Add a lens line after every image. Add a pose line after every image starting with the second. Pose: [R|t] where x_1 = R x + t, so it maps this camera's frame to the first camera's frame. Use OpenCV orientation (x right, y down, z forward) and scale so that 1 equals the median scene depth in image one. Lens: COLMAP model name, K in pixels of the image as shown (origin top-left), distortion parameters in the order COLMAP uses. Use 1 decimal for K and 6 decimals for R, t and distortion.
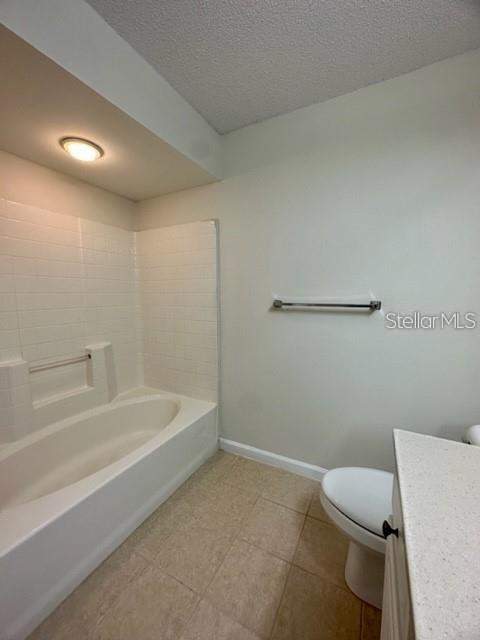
lens RADIAL K [[253.4, 0, 238.6], [0, 253.4, 321.5], [0, 0, 1]] dist [-0.000944, 0.000160]
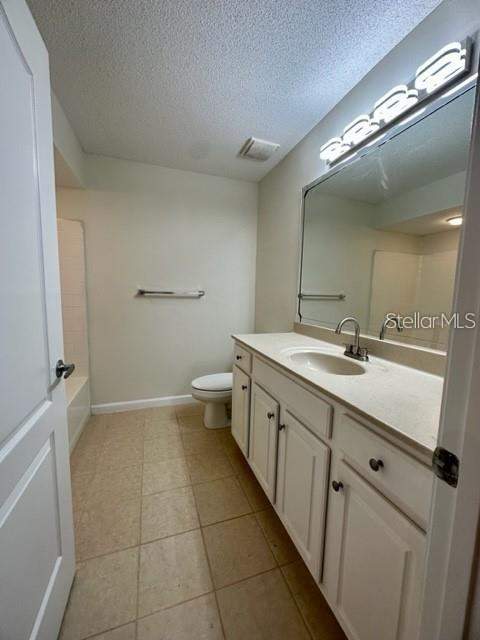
lens RADIAL K [[253.4, 0, 240.5], [0, 253.4, 319.0], [0, 0, 1]] dist [-0.000944, 0.000160]
pose [[0.673213, -0.063646, 0.736704, -0.527771], [0.053098, 0.997878, 0.037688, 0.056624], [-0.737540, 0.013746, 0.675164, -0.372664]]
